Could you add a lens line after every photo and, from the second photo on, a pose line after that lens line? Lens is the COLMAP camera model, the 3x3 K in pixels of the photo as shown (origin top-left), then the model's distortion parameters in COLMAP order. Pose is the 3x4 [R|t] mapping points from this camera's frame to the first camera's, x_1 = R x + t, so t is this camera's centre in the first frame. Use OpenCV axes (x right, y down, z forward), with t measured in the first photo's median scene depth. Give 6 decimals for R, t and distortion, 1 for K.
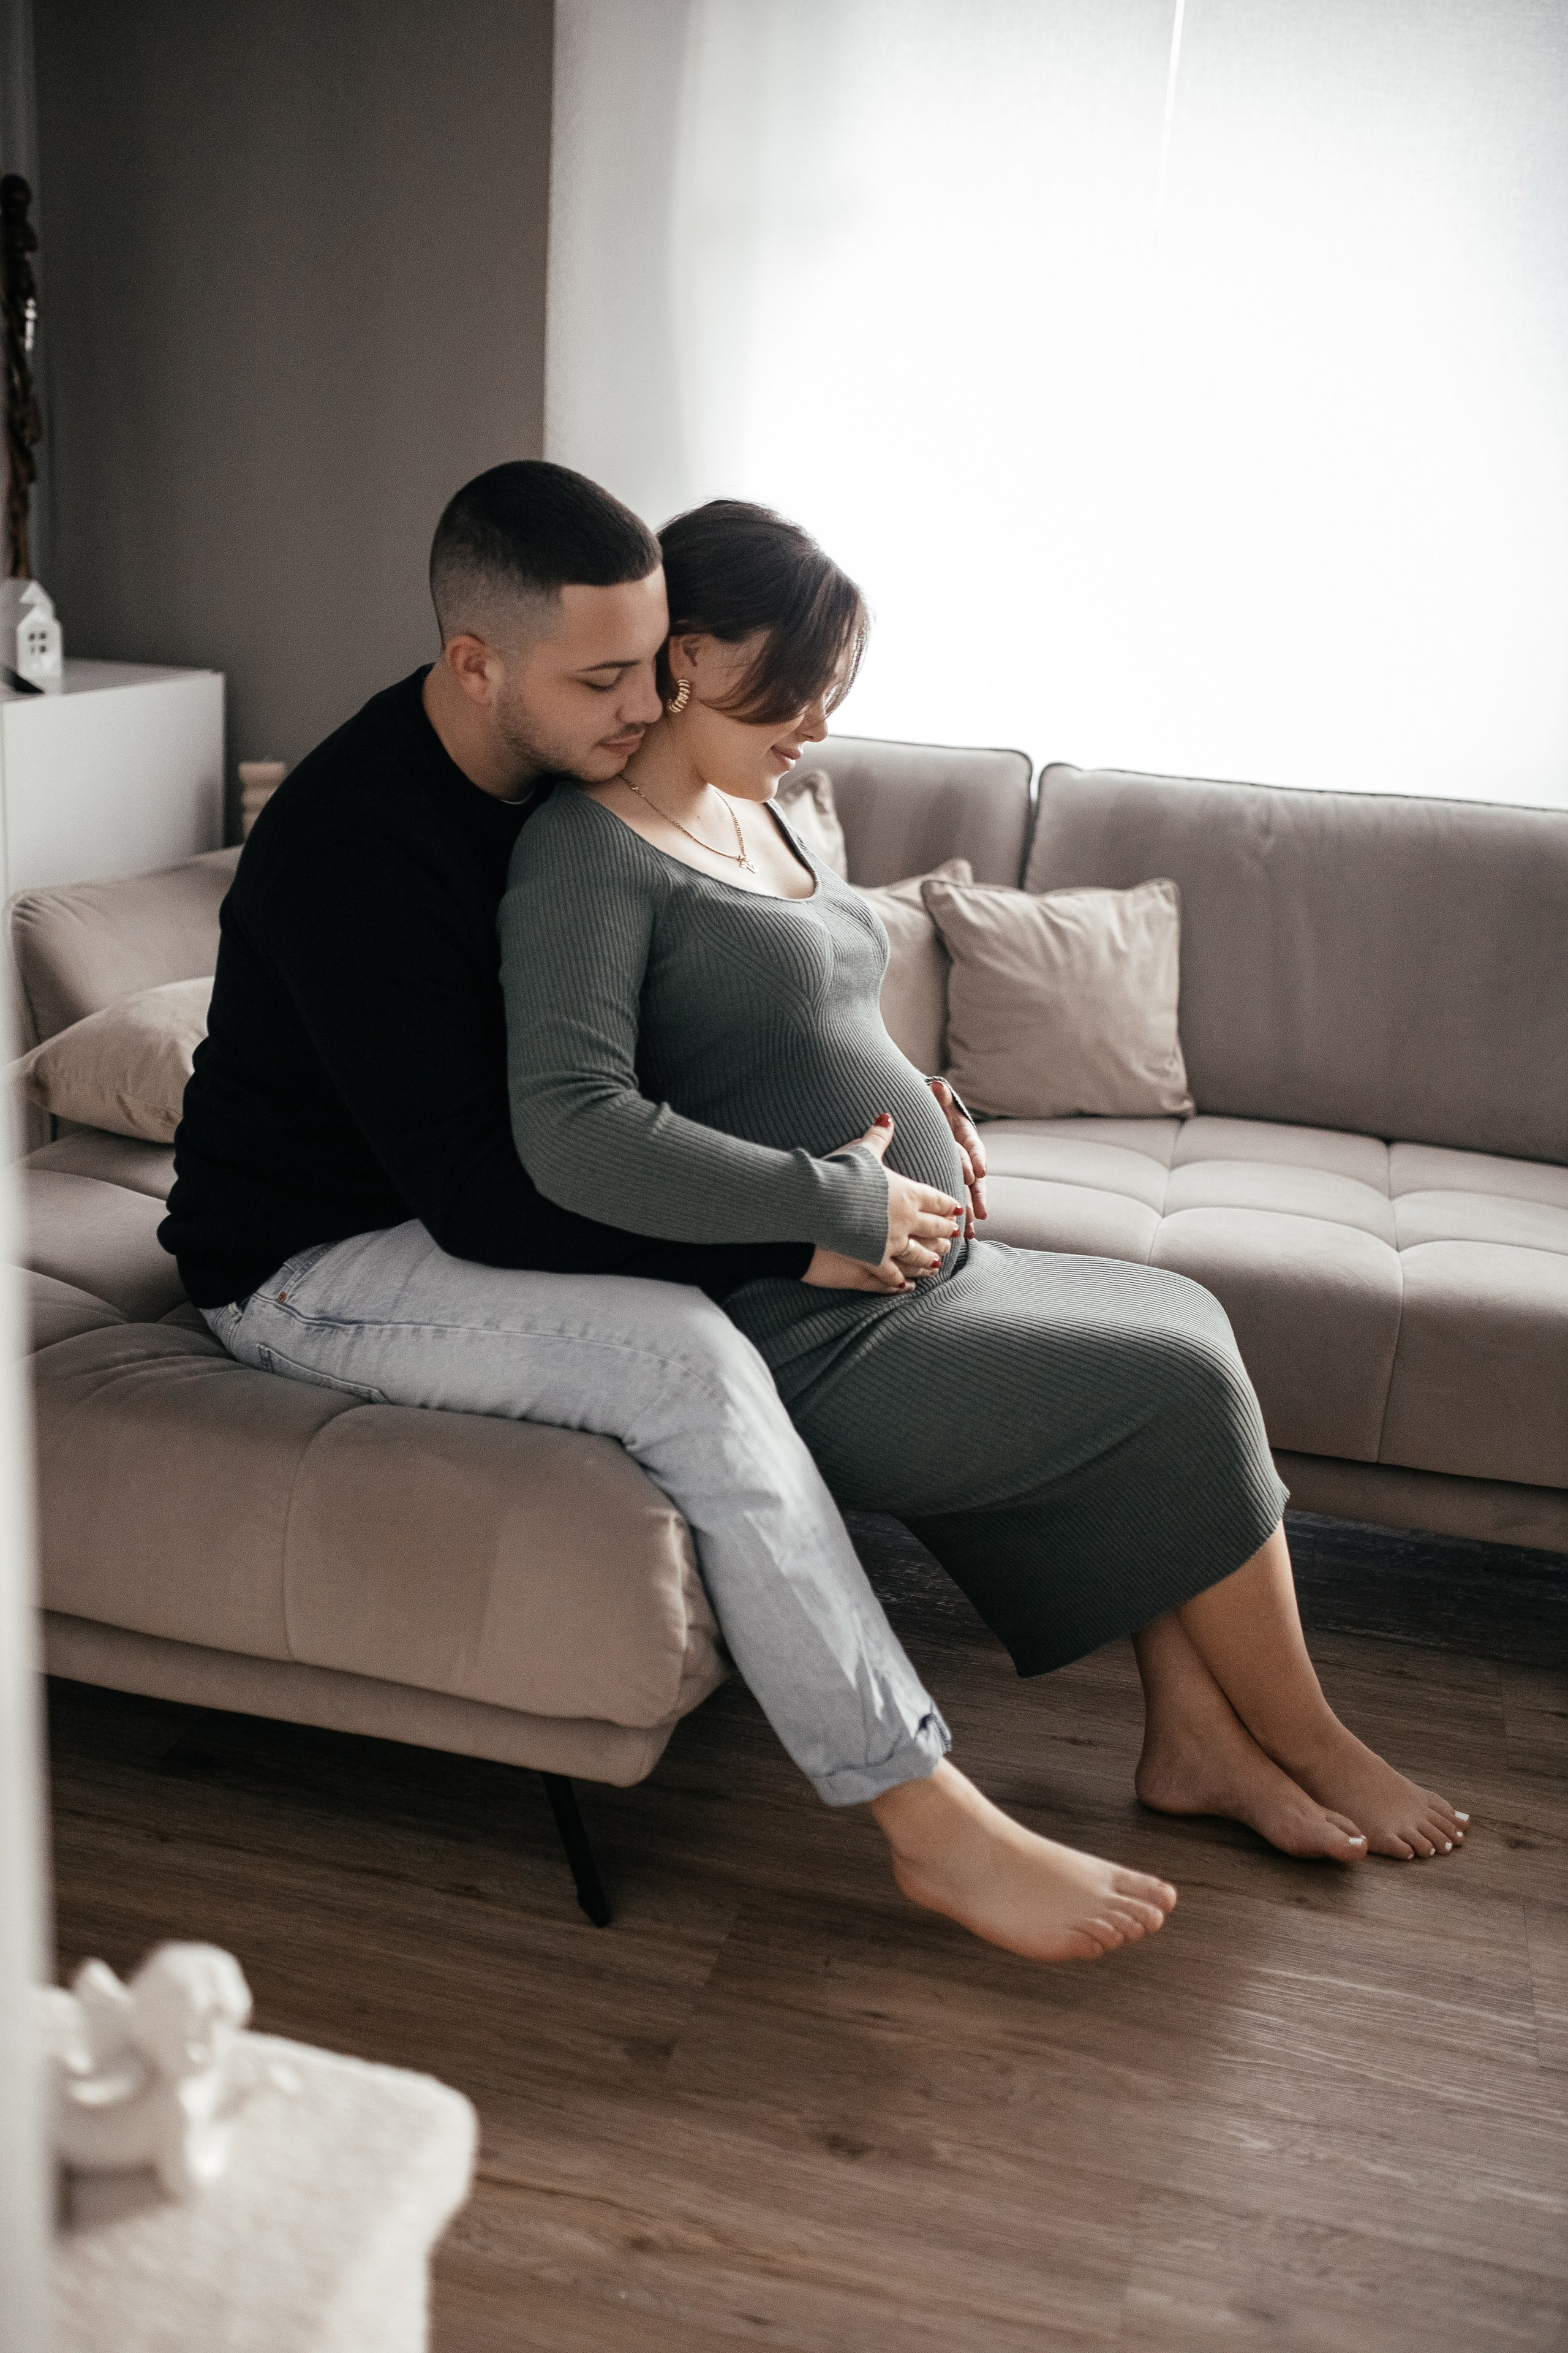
lens RADIAL K [[2282.5, 0, 784.0], [0, 2282.5, 1176.5], [0, 0, 1]] dist [-0.059658, 0.144656]
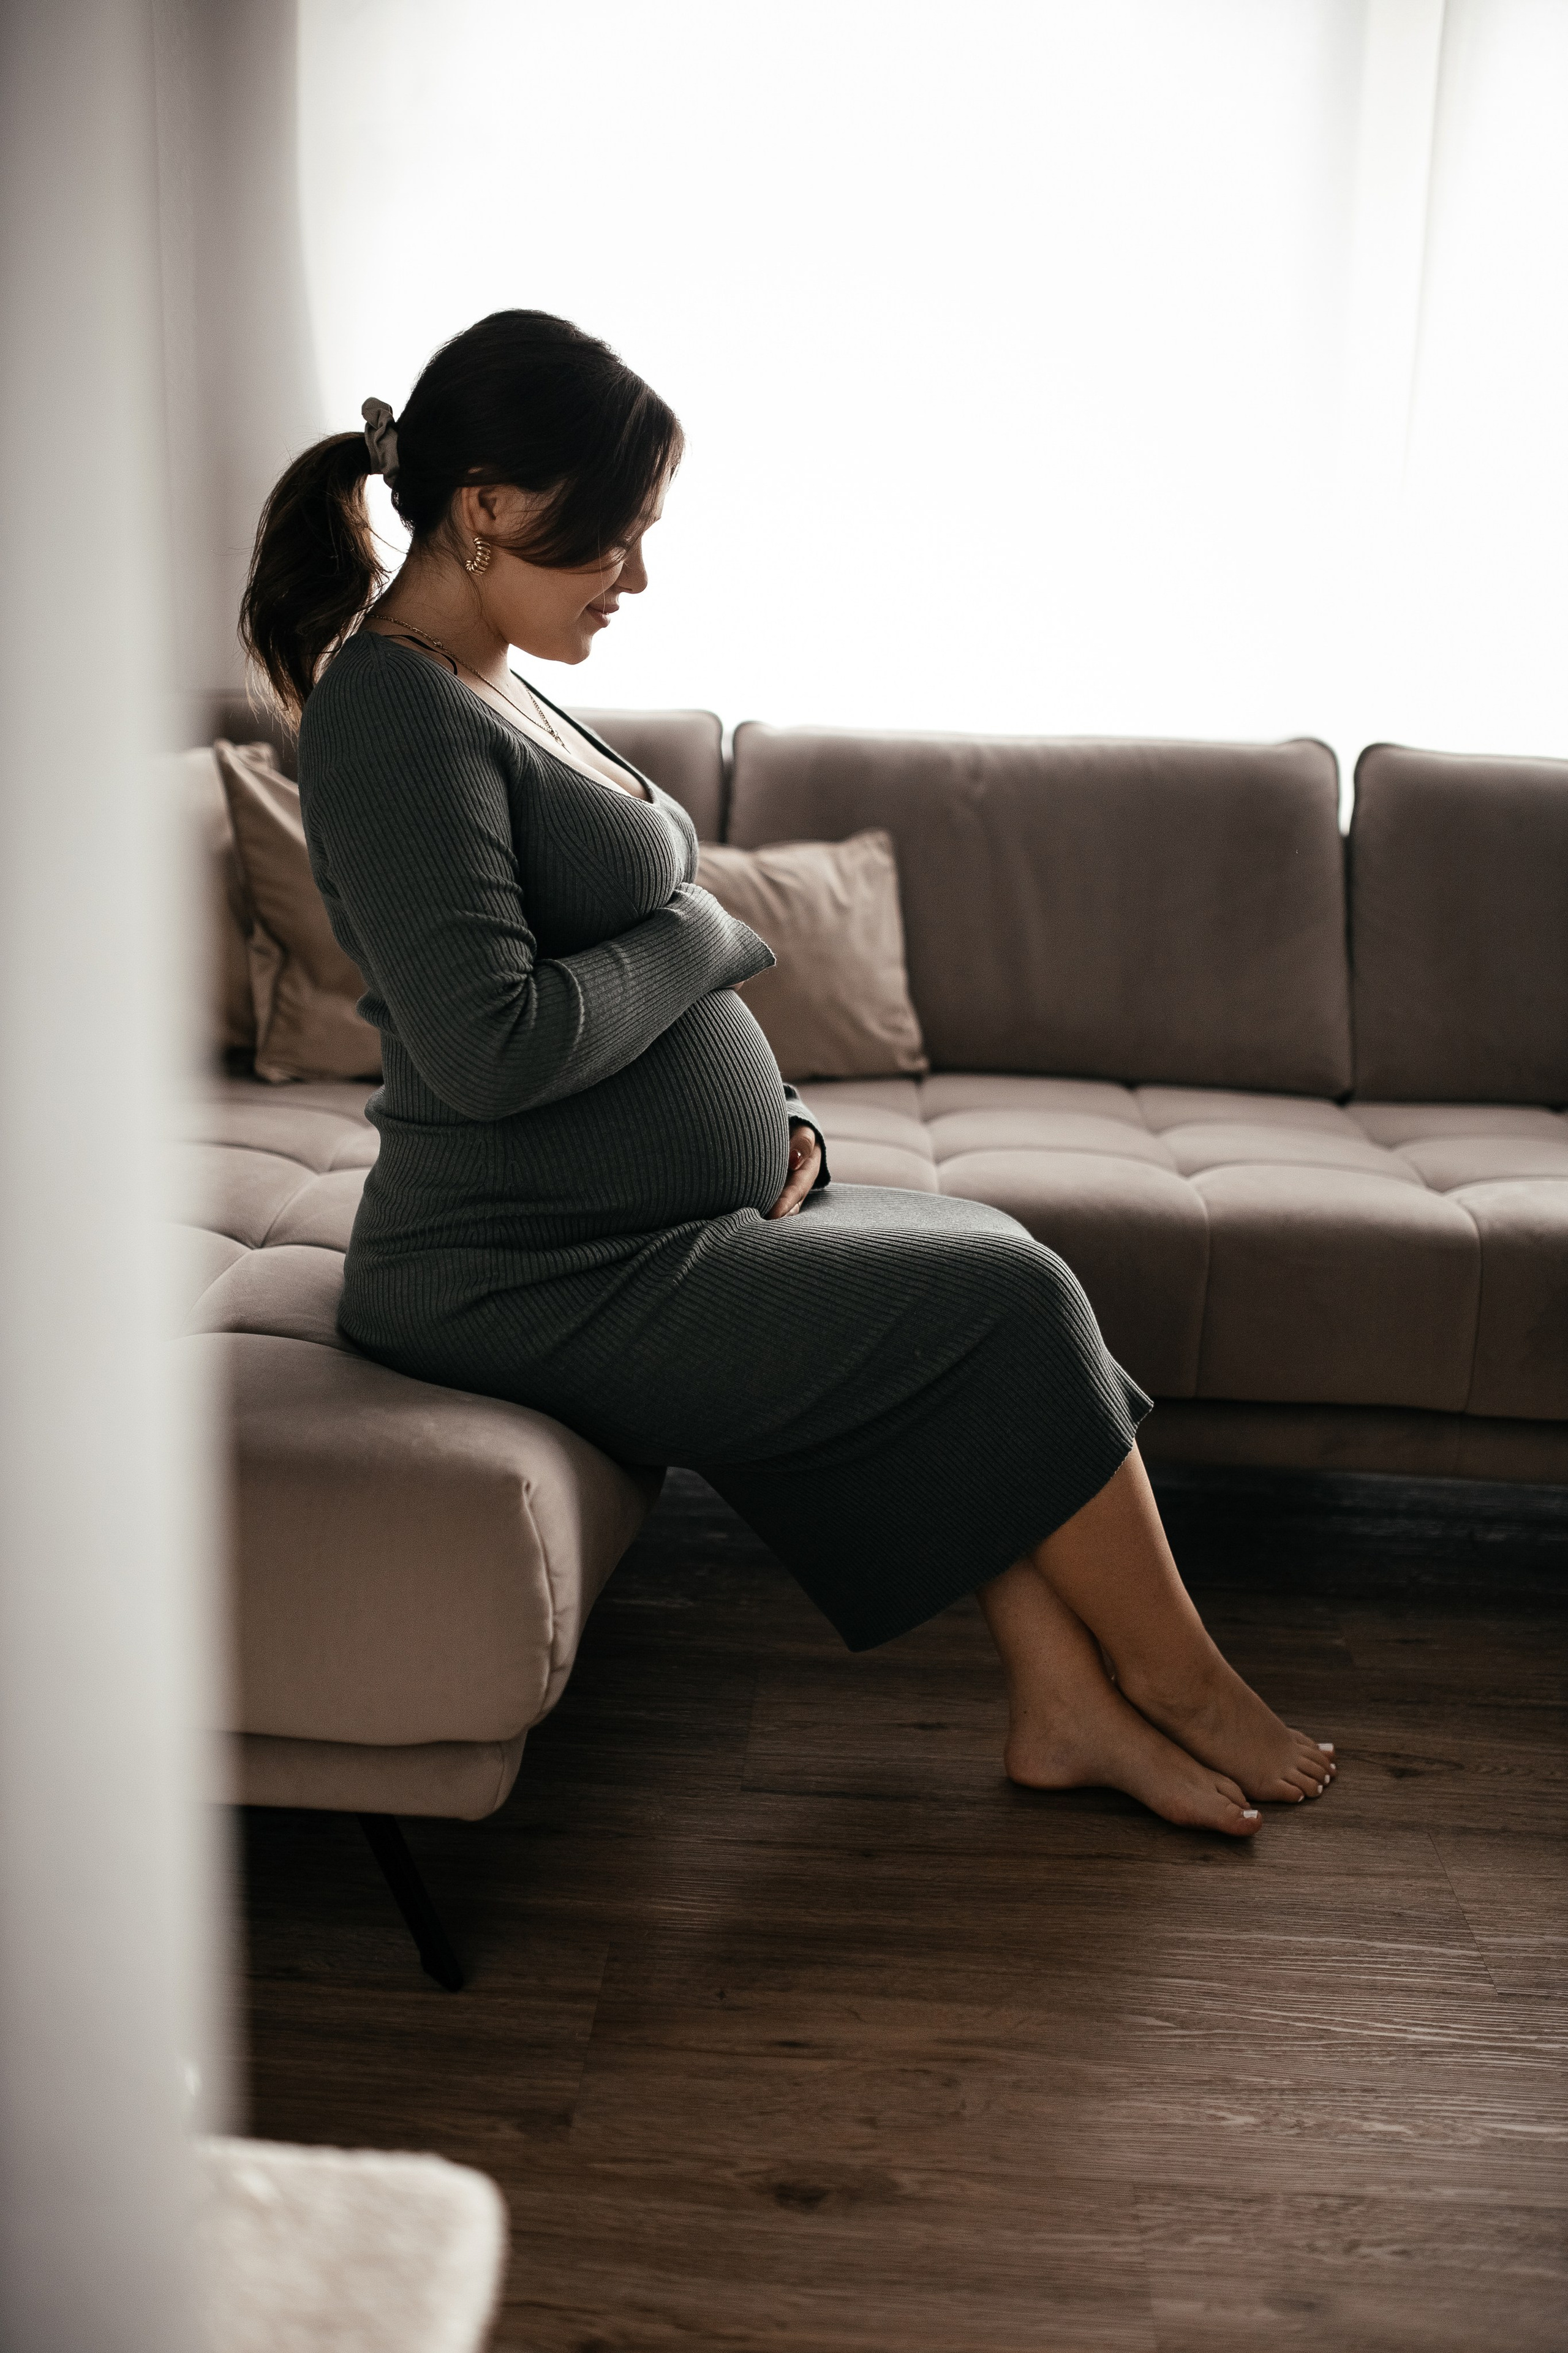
lens RADIAL K [[2282.5, 0, 784.0], [0, 2282.5, 1176.5], [0, 0, 1]] dist [-0.059658, 0.144656]
pose [[0.978430, -0.073286, 0.193141, -0.107533], [0.079988, 0.996427, -0.027119, 0.059559], [-0.190463, 0.041983, 0.980796, 0.127867]]
